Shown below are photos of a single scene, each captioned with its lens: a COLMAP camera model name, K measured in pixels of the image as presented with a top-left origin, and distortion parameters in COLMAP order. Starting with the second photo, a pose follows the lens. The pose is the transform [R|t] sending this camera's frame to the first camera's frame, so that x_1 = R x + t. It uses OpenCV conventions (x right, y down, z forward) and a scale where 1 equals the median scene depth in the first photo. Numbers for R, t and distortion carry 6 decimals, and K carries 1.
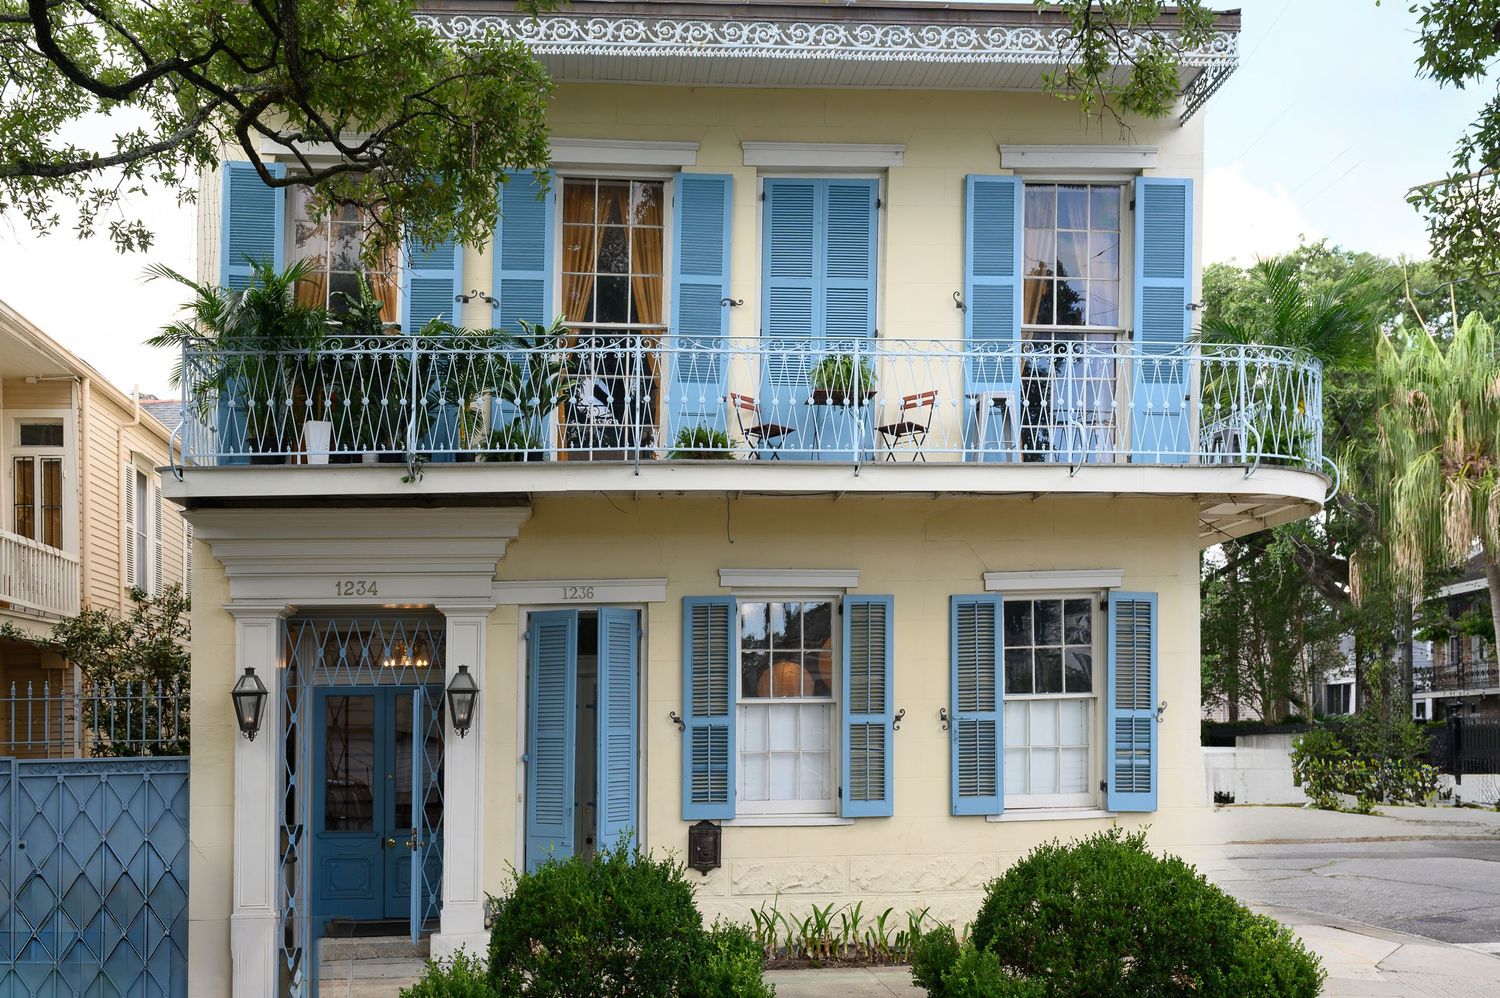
lens RADIAL K [[1057.2, 0, 739.7], [0, 1057.2, 481.6], [0, 0, 1]] dist [0.001977, -0.001224]
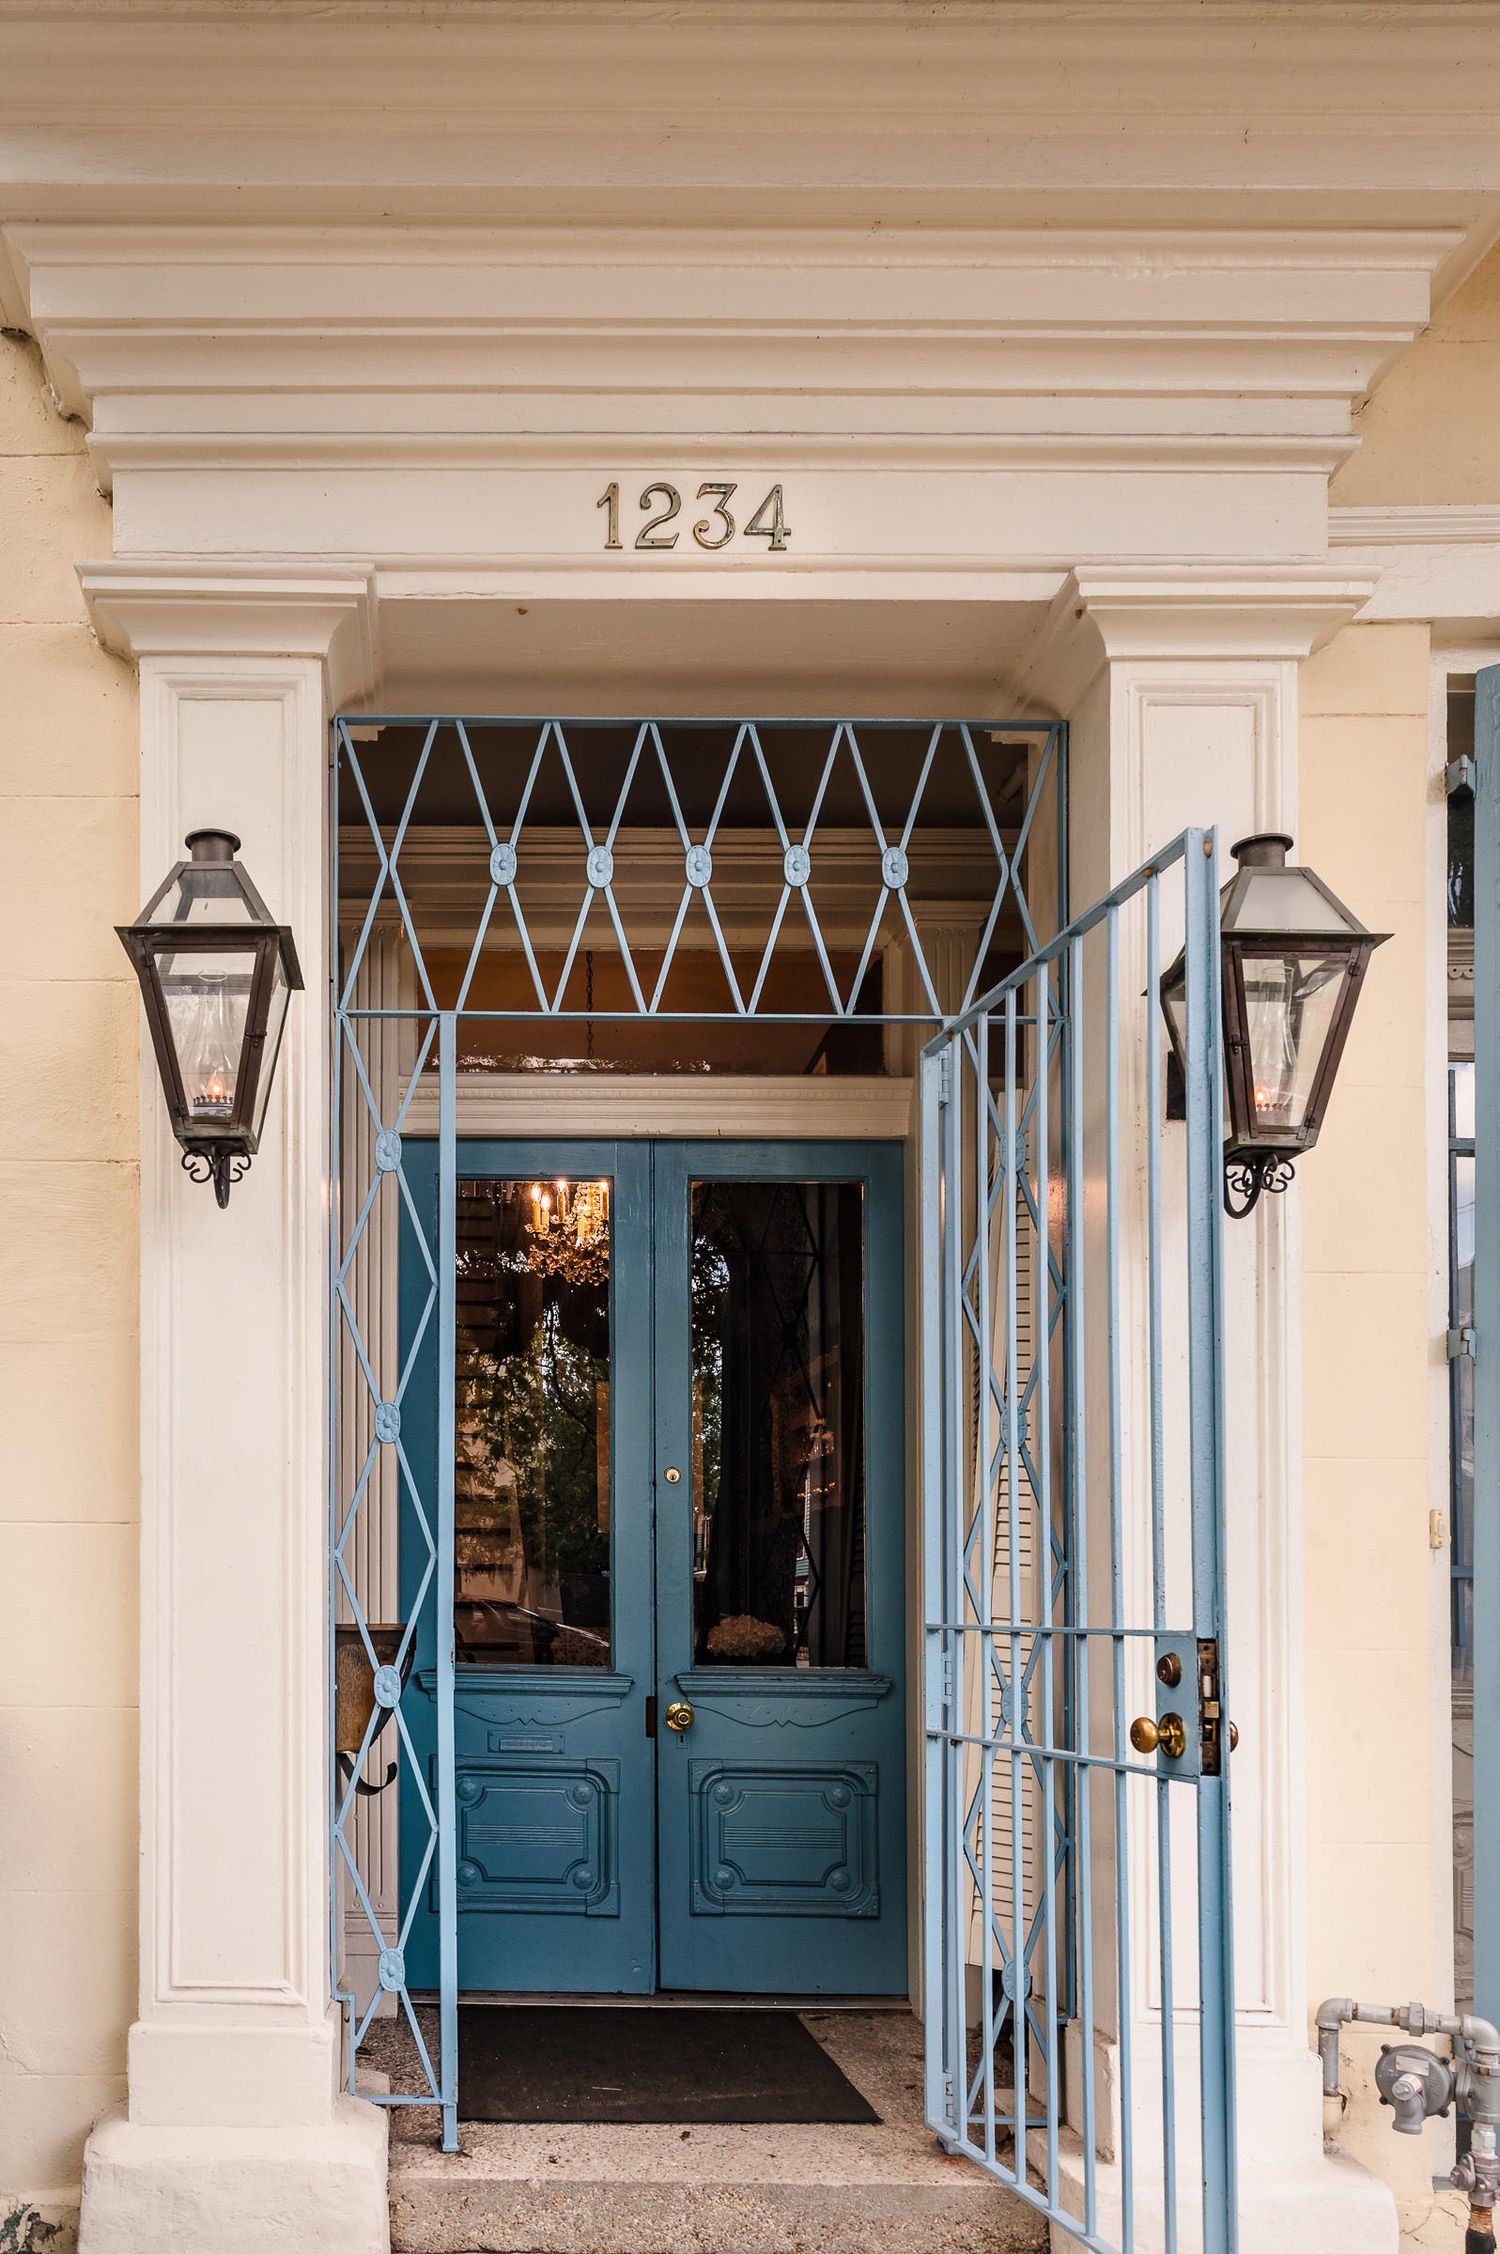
lens RADIAL K [[1588.7, 0, 747.2], [0, 1588.7, 1153.3], [0, 0, 1]] dist [0.001977, -0.001224]
pose [[0.997125, -0.007913, -0.075356, -0.328595], [0.007713, 0.999966, -0.002949, 0.228784], [0.075377, 0.002359, 0.997152, 0.685008]]
